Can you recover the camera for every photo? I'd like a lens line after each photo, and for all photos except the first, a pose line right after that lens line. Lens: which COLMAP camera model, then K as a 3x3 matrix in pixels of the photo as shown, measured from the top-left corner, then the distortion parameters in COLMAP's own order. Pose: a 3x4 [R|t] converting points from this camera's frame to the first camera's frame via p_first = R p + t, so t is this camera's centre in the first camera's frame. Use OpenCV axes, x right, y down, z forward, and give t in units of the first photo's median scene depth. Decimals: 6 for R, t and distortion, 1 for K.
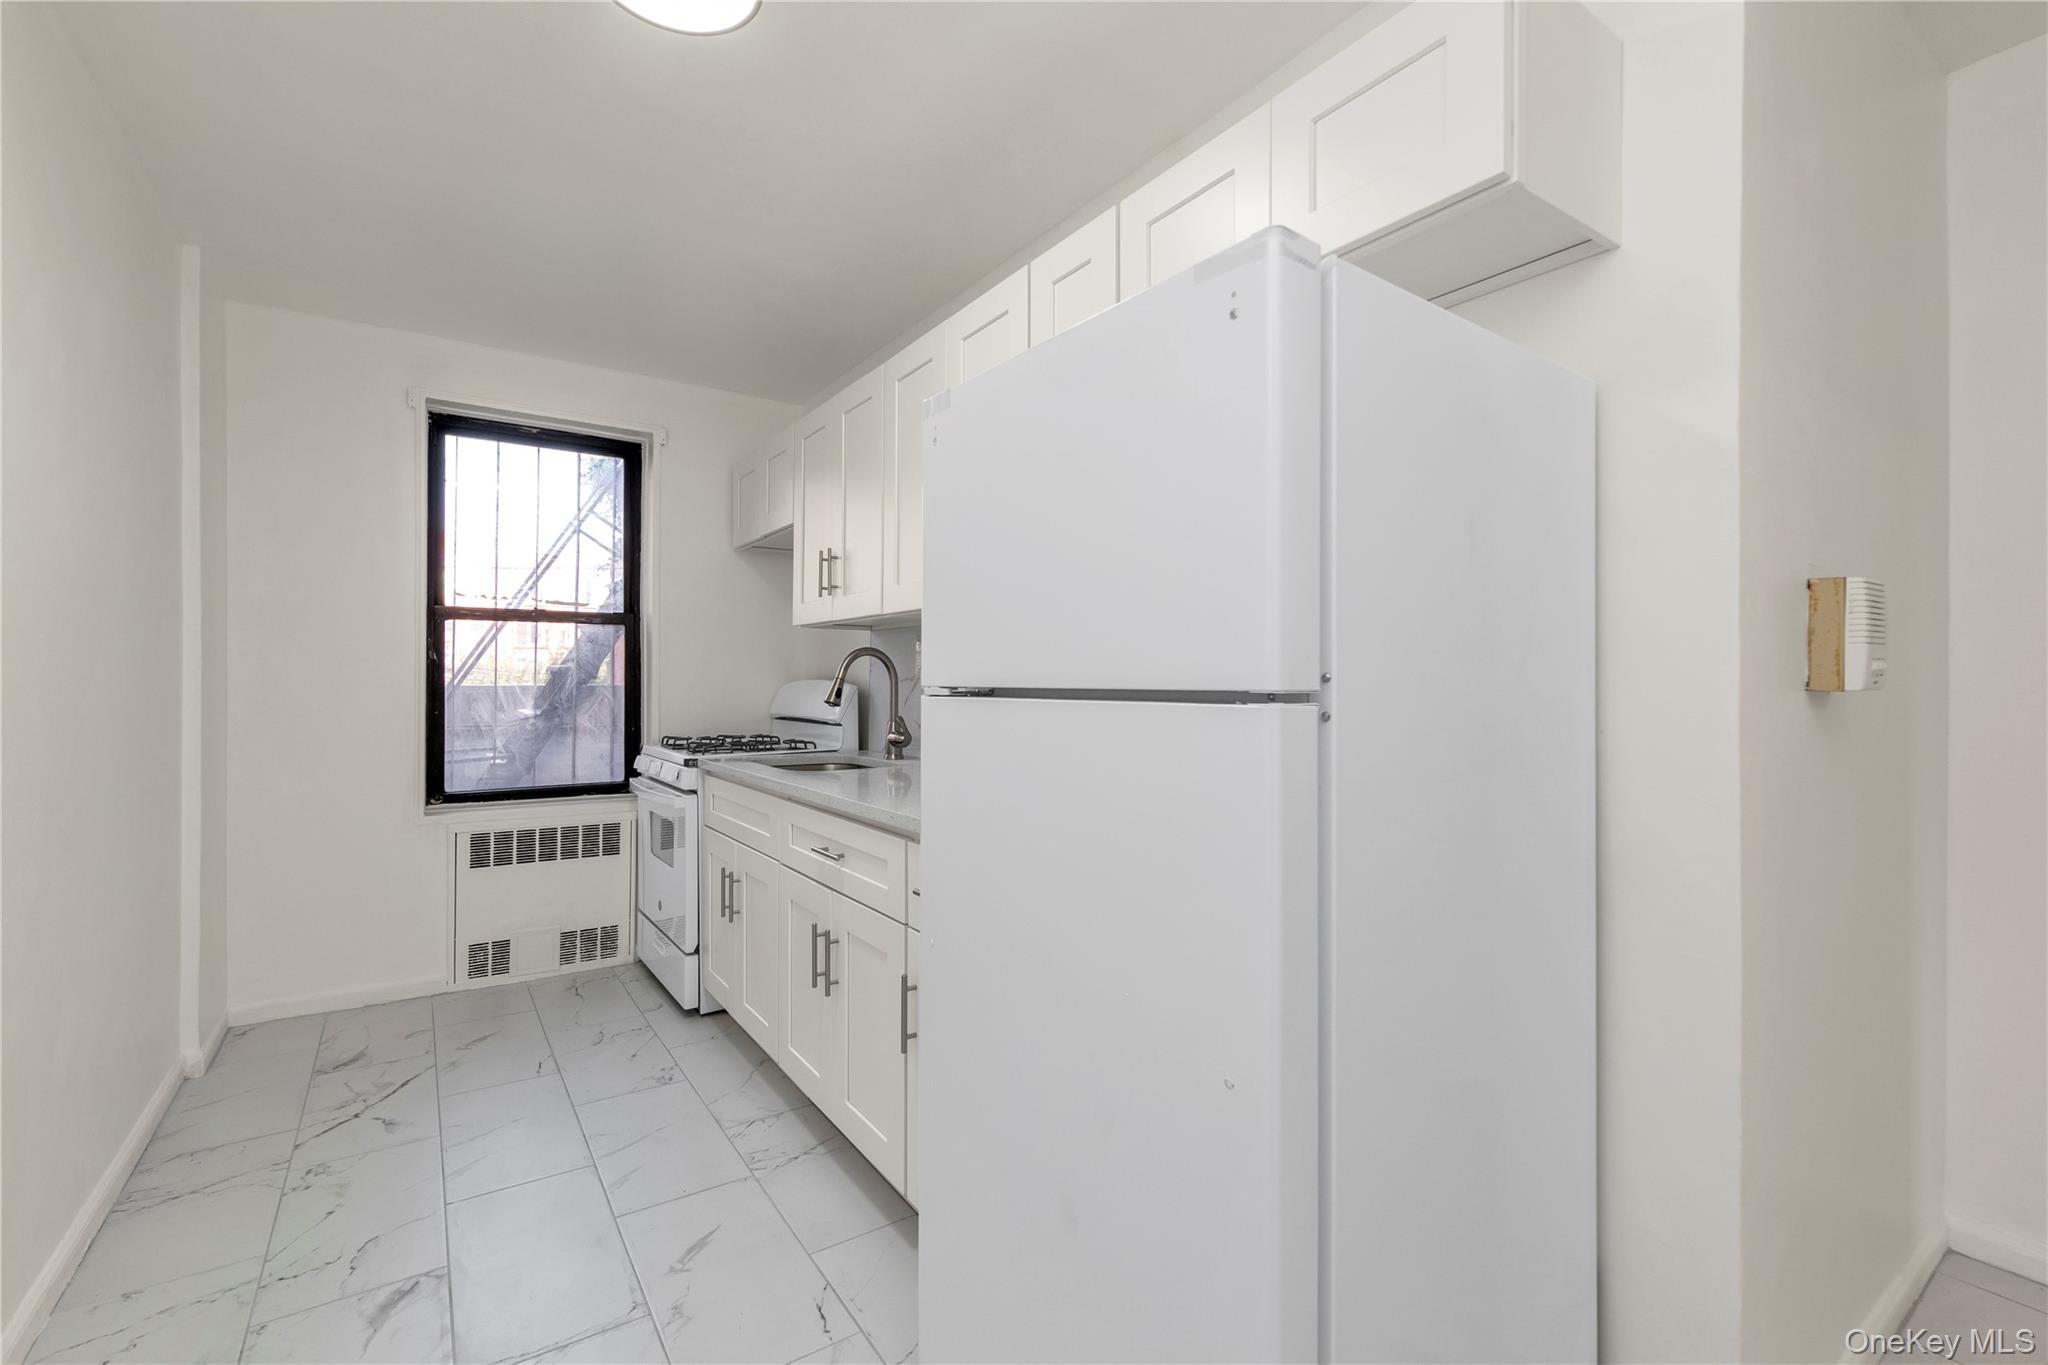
lens RADIAL K [[887.7, 0, 1024.7], [0, 887.7, 679.0], [0, 0, 1]] dist [0.000632, -0.000280]
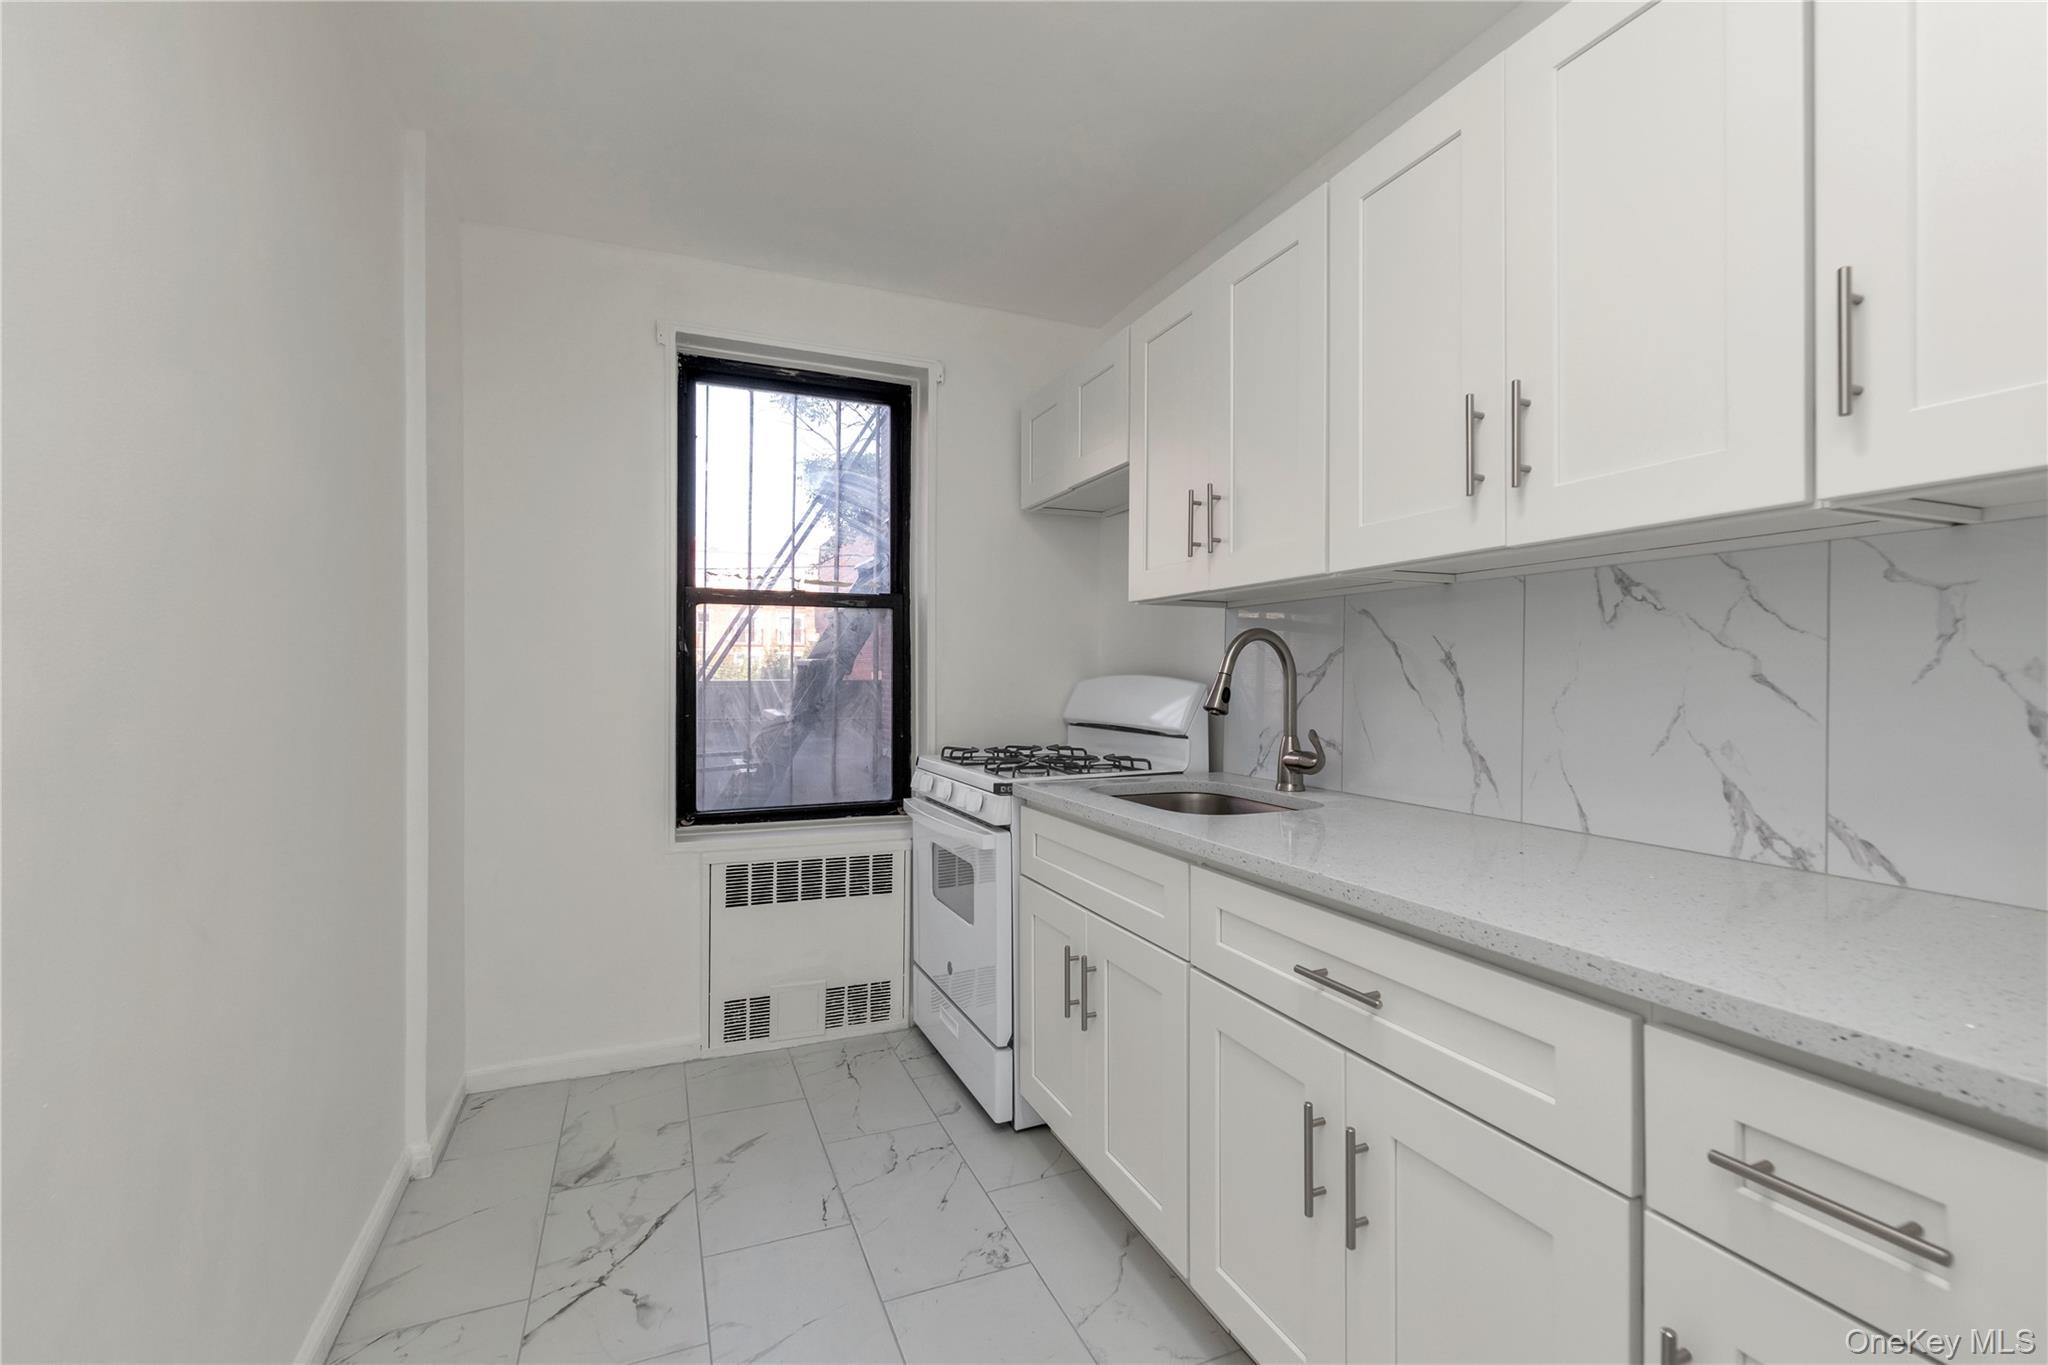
lens RADIAL K [[876.9, 0, 1021.5], [0, 876.9, 675.2], [0, 0, 1]] dist [0.000523, 0.000331]
pose [[0.979581, -0.000943, -0.201050, -0.194359], [0.001268, 0.999998, 0.001486, -0.000761], [0.201048, -0.001711, 0.979580, 0.263121]]
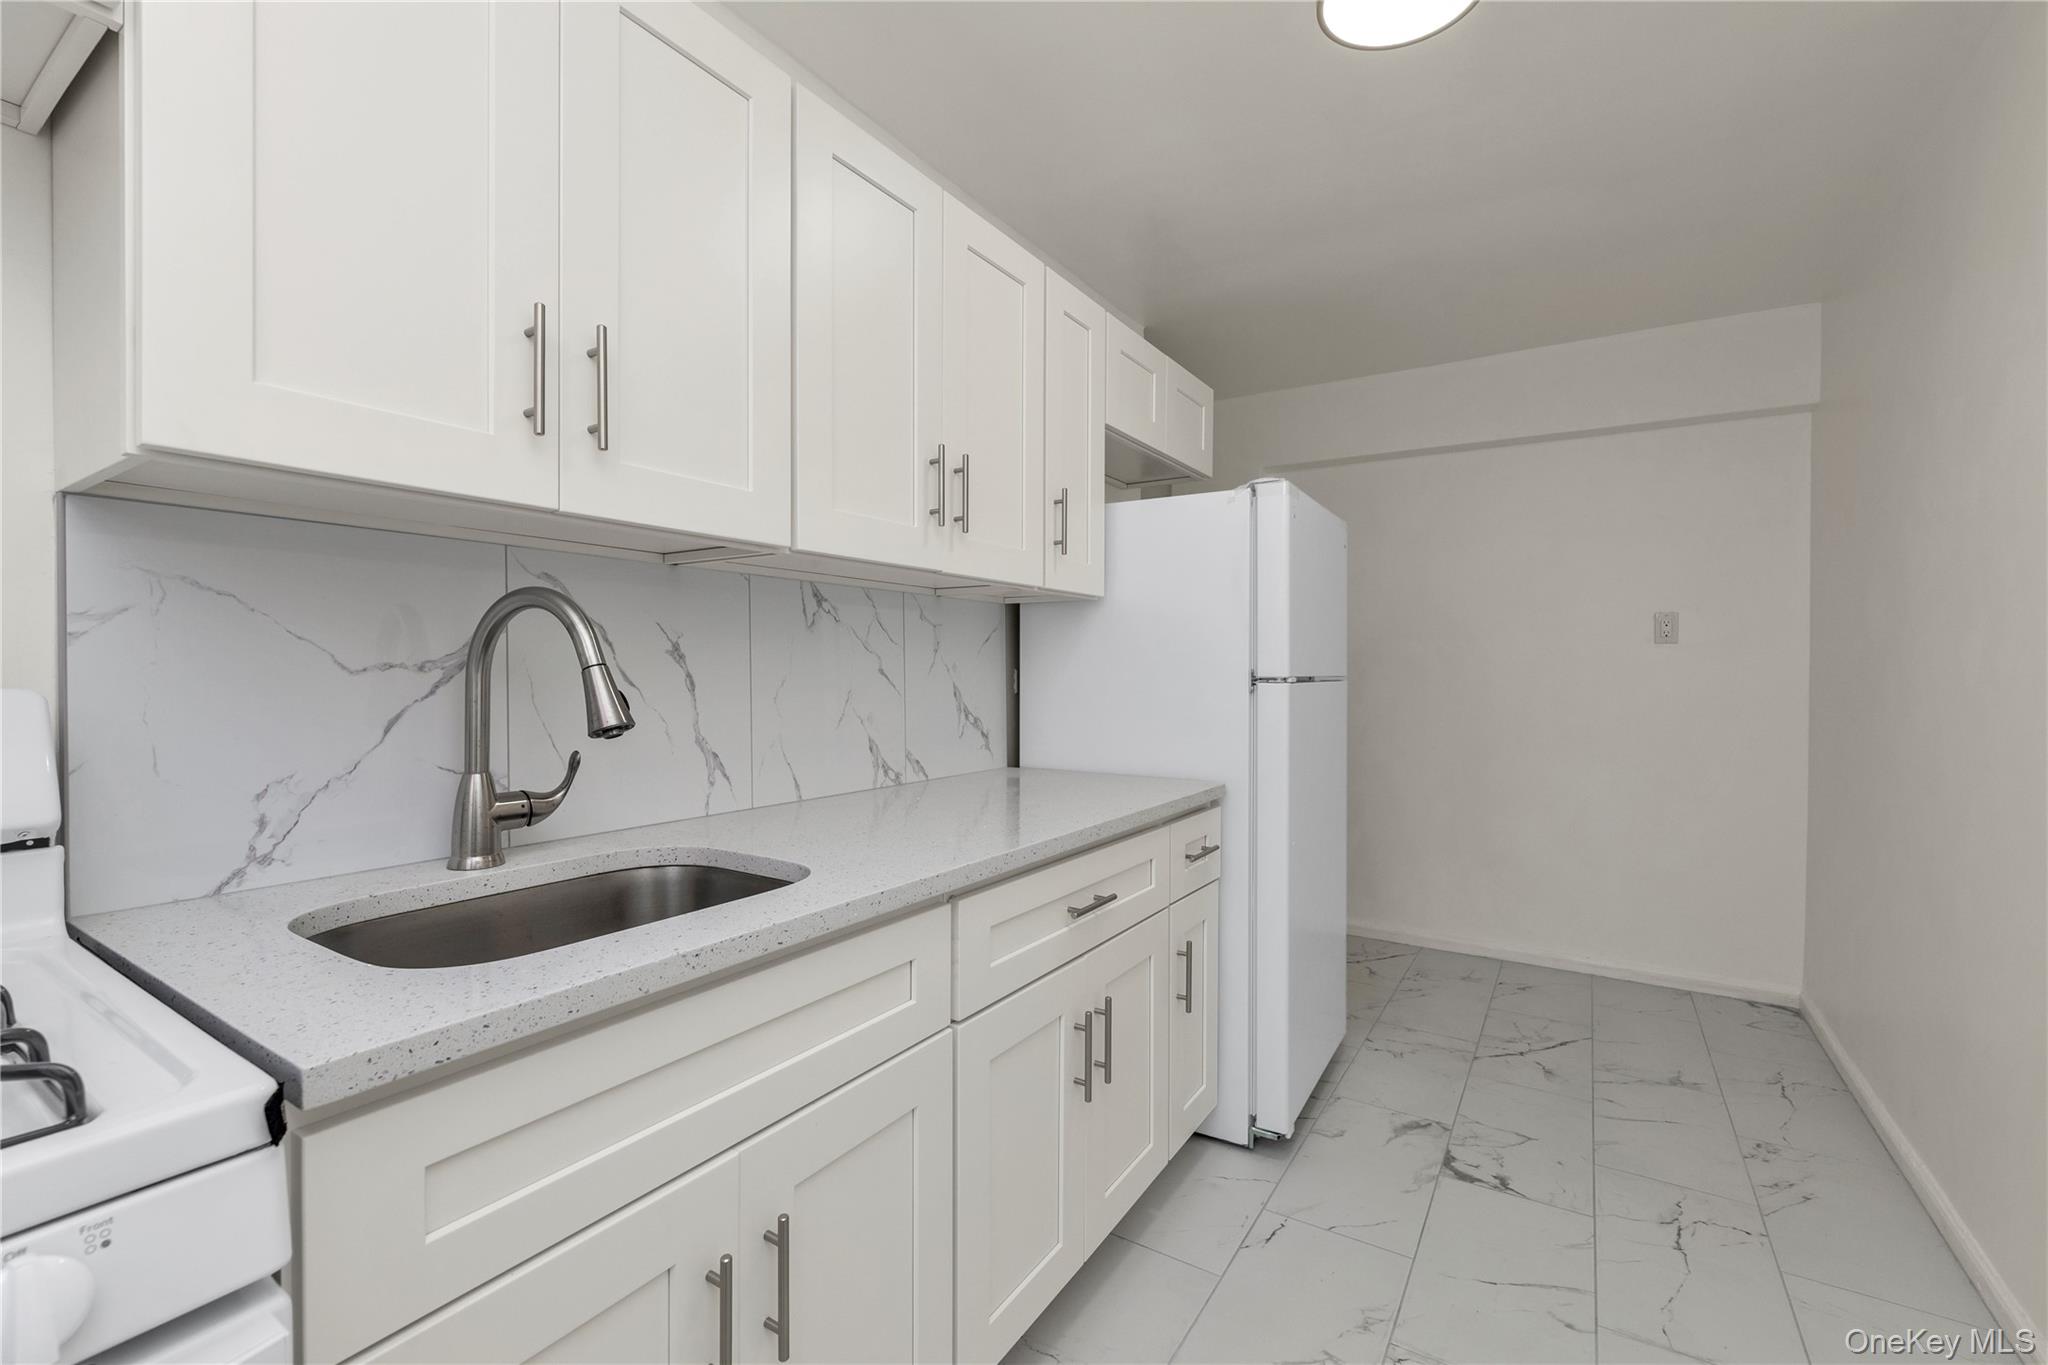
lens RADIAL K [[876.9, 0, 1021.5], [0, 876.9, 675.2], [0, 0, 1]] dist [0.000523, 0.000331]
pose [[-0.382844, -0.007061, 0.923786, -0.551459], [-0.005906, 0.999969, 0.005196, 0.000289], [-0.923794, -0.003467, -0.382874, 0.840542]]
